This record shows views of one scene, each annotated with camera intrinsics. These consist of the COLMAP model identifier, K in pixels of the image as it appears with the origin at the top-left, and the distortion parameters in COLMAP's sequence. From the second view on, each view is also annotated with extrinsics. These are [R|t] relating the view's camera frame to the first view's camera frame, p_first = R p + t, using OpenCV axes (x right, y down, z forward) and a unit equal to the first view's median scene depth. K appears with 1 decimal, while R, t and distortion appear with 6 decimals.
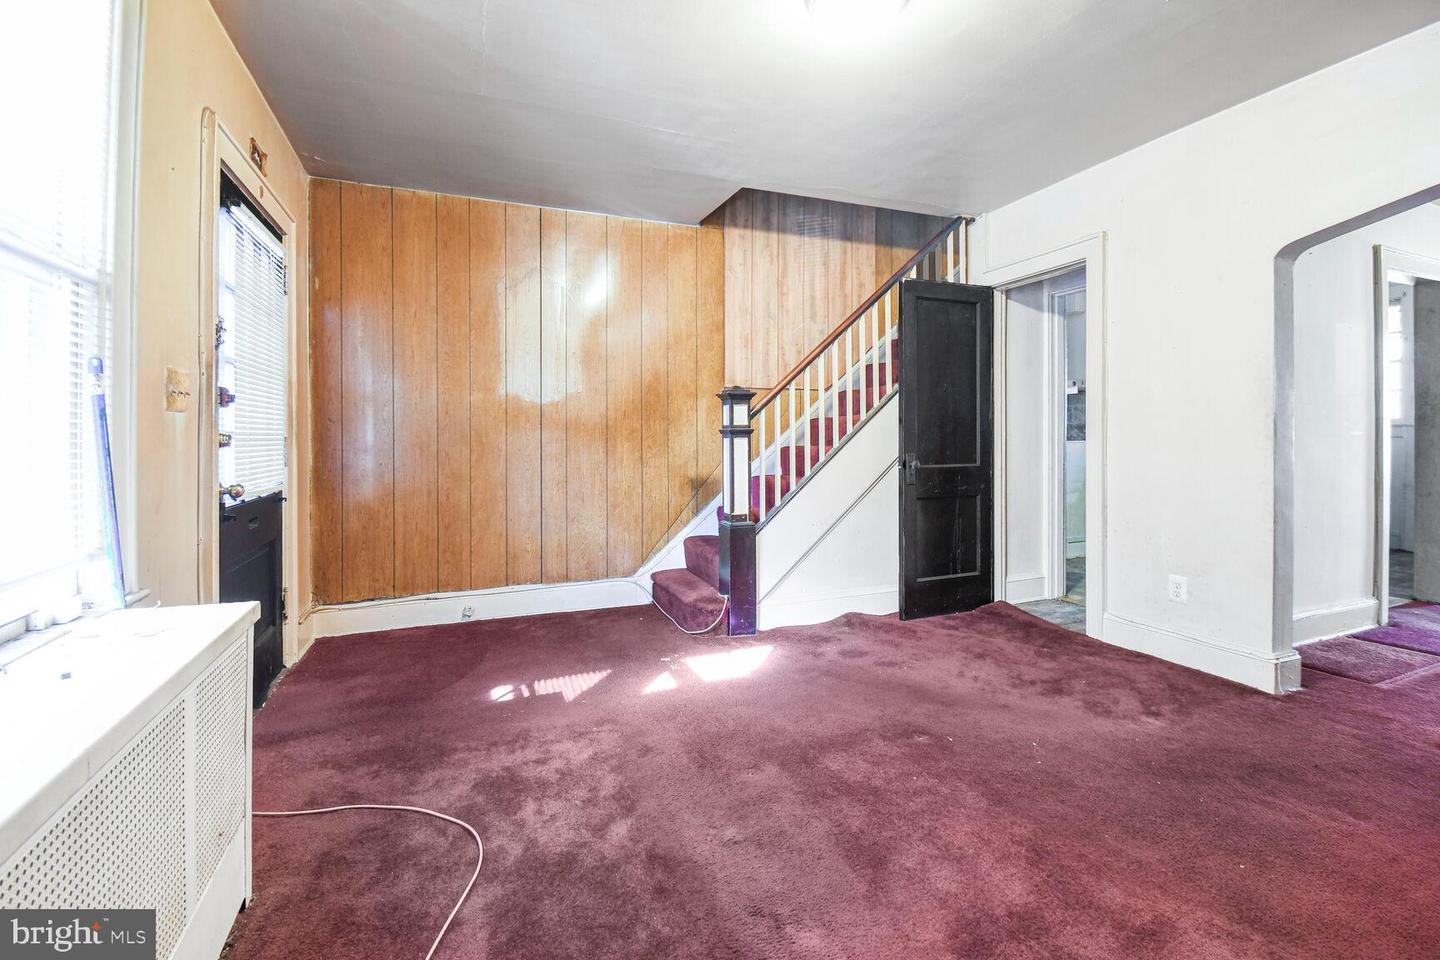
lens RADIAL K [[655.0, 0, 719.1], [0, 655.0, 447.4], [0, 0, 1]] dist [0.003104, -0.001780]
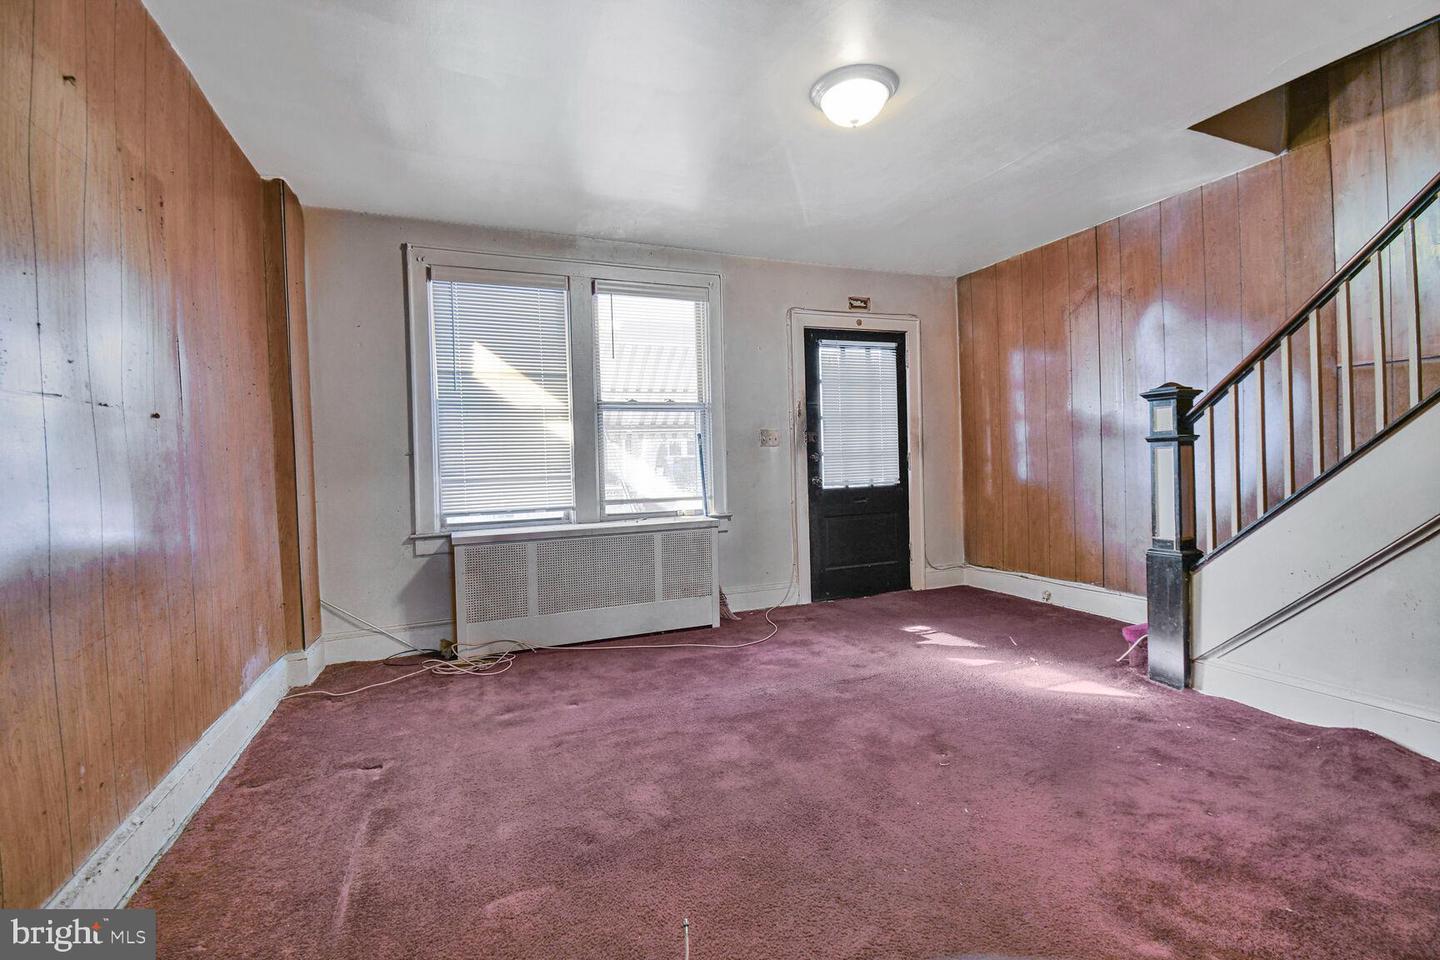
lens RADIAL K [[655.0, 0, 721.2], [0, 655.0, 467.4], [0, 0, 1]] dist [0.003104, -0.001780]
pose [[-0.002044, 0.017404, -0.999846, 0.944849], [0.013015, 0.999764, 0.017376, -0.012236], [0.999913, -0.012977, -0.002270, 0.483311]]
